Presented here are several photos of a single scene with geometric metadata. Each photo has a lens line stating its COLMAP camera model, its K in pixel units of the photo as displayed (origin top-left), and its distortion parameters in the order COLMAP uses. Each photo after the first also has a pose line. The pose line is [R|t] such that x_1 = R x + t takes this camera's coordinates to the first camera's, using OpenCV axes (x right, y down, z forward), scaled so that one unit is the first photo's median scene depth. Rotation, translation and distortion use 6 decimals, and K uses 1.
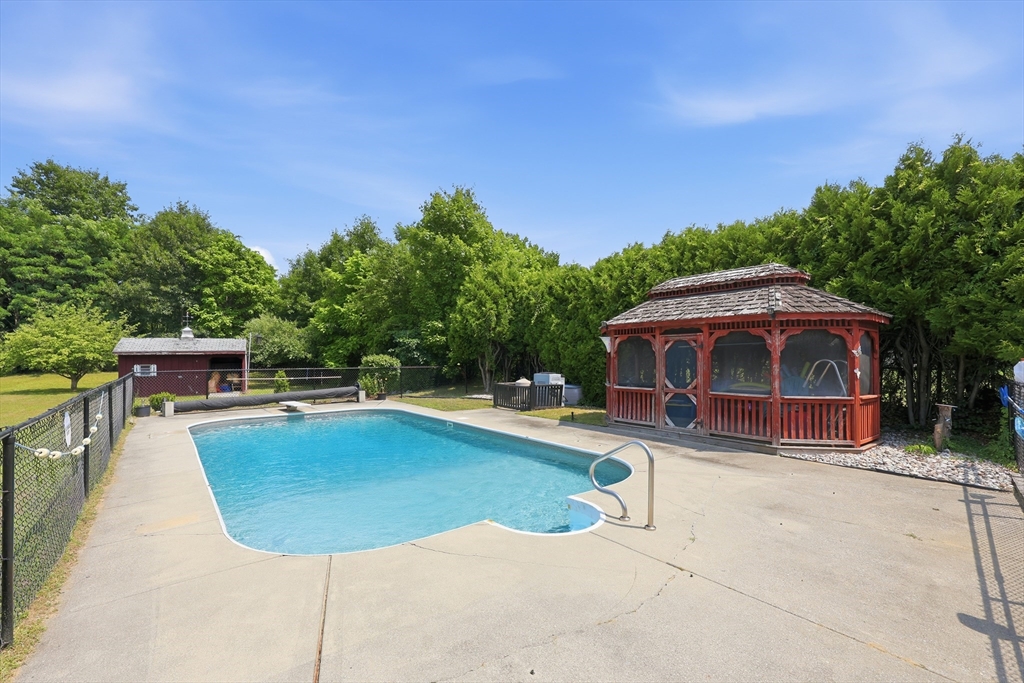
lens RADIAL K [[447.6, 0, 516.6], [0, 447.6, 346.9], [0, 0, 1]] dist [-0.016360, 0.001272]
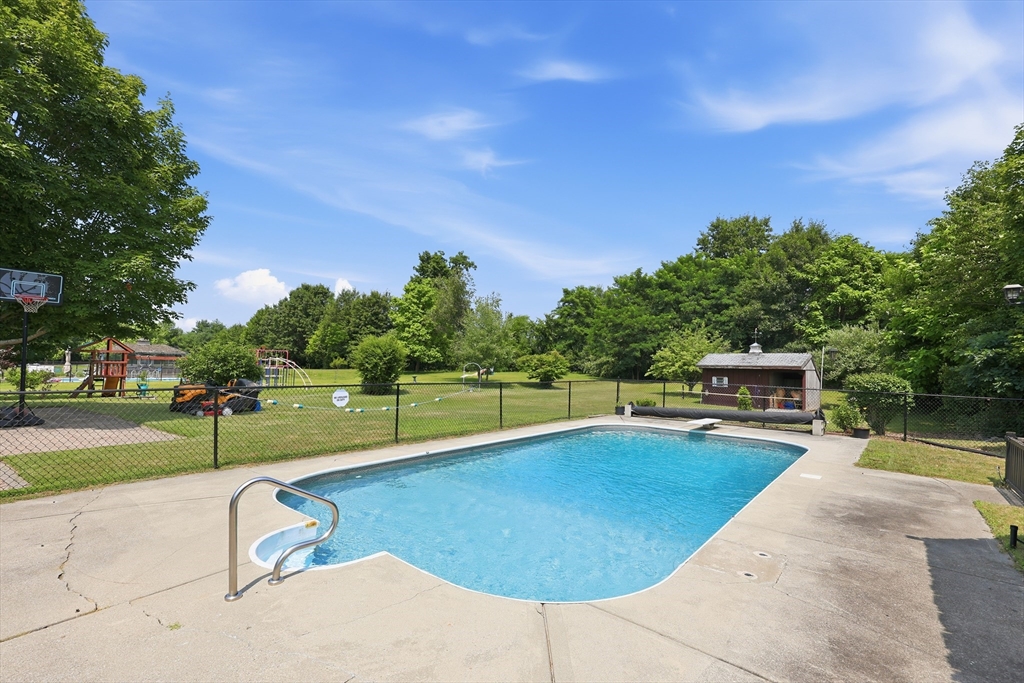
lens RADIAL K [[447.6, 0, 506.2], [0, 447.6, 361.5], [0, 0, 1]] dist [-0.016360, 0.001272]
pose [[0.186434, 0.004038, -0.982459, 0.142752], [-0.006962, 0.999972, 0.002789, 0.000687], [0.982443, 0.006319, 0.186456, 0.171552]]
